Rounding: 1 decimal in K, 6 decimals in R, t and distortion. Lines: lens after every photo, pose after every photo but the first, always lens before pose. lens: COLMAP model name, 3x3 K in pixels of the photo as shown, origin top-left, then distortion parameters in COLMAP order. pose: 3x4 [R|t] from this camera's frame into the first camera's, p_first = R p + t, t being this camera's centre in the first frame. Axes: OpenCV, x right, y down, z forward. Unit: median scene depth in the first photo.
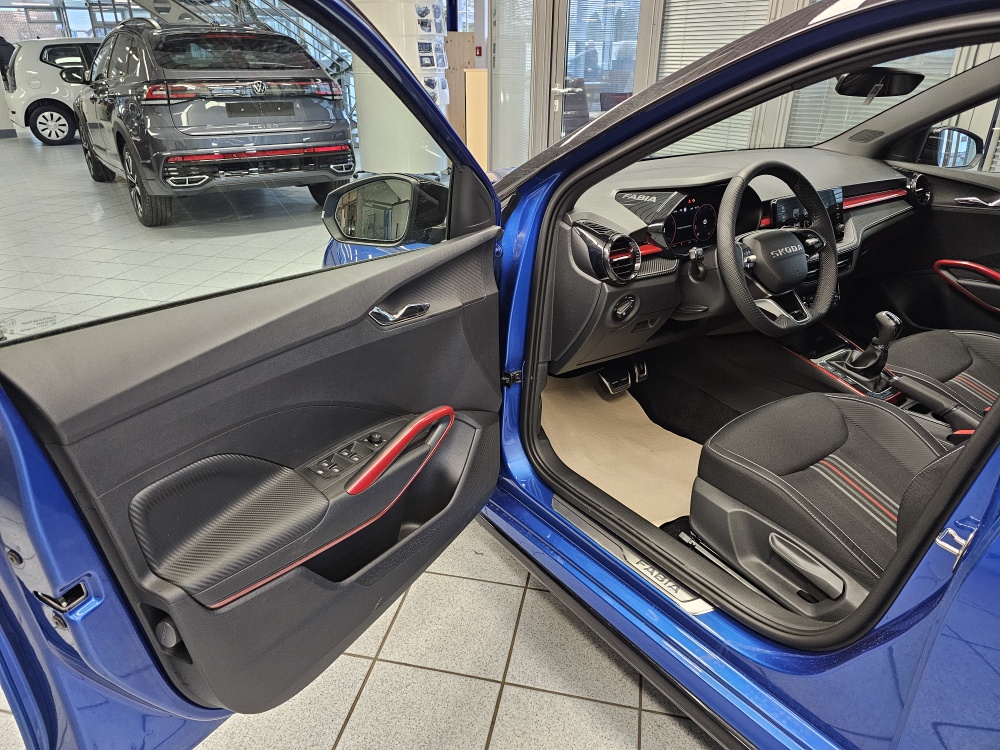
lens RADIAL K [[674.8, 0, 496.5], [0, 674.8, 378.8], [0, 0, 1]] dist [0.021239, 0.001858]
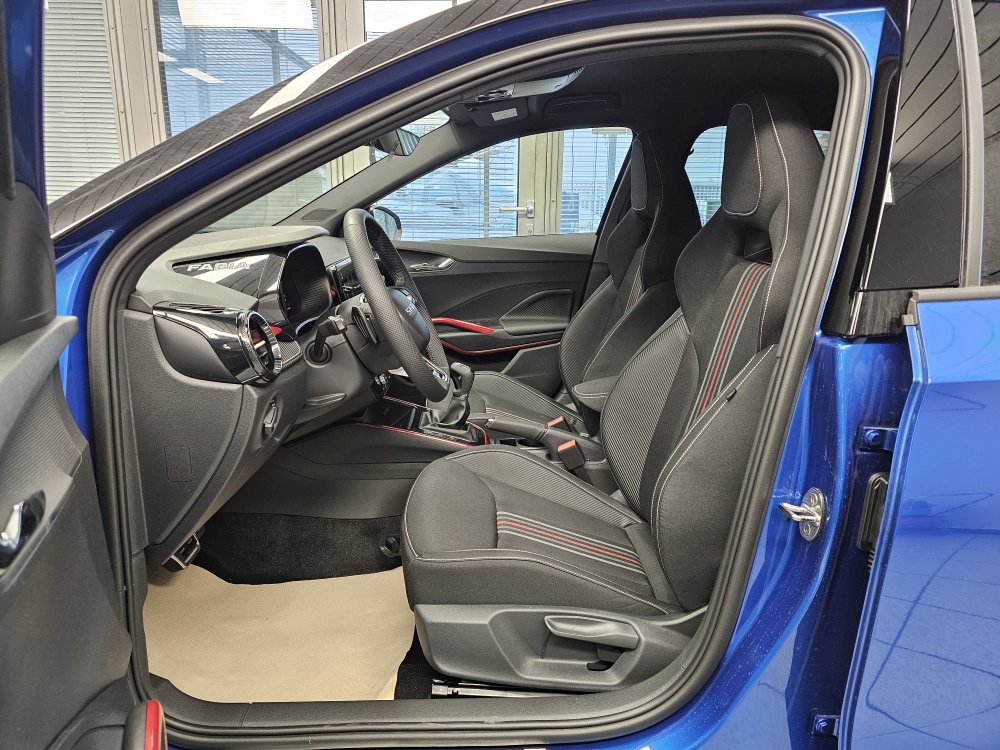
lens RADIAL K [[674.8, 0, 498.6], [0, 674.8, 370.3], [0, 0, 1]] dist [0.021239, 0.001858]
pose [[0.565314, -0.202279, 0.799689, -0.143489], [0.352283, 0.935812, -0.012325, -0.041664], [-0.745866, 0.288685, 0.600288, 0.285415]]
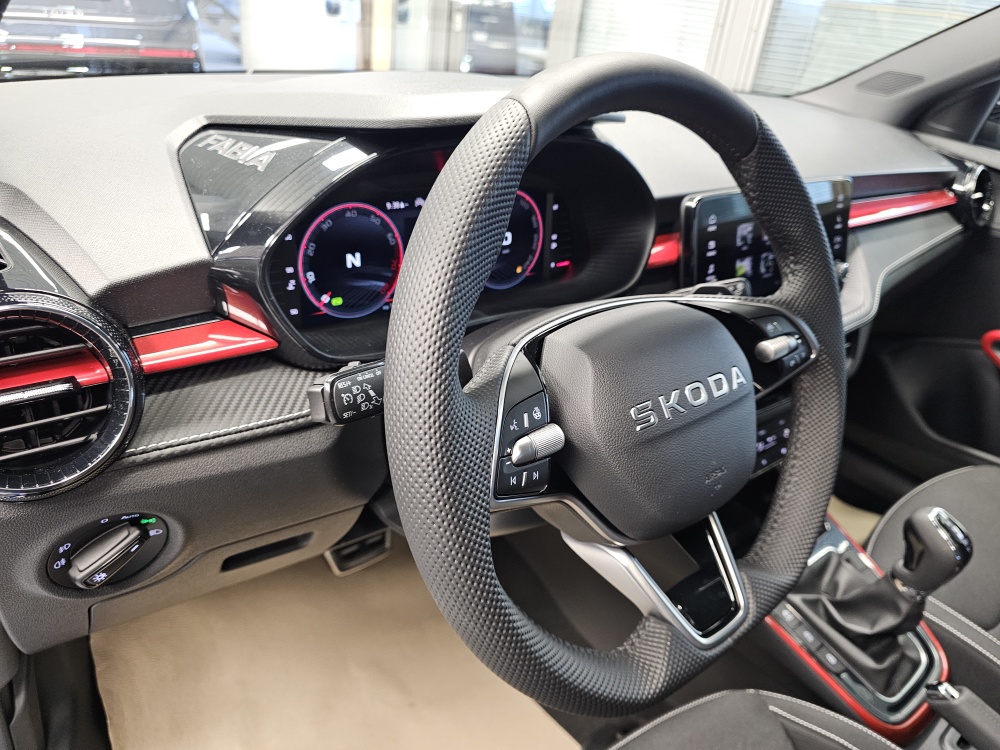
lens RADIAL K [[674.8, 0, 504.6], [0, 674.8, 381.9], [0, 0, 1]] dist [0.021239, 0.001858]
pose [[0.993821, 0.071084, 0.085245, 0.221800], [-0.076722, 0.994945, 0.064799, -0.140224], [-0.080208, -0.070939, 0.994251, 0.494027]]
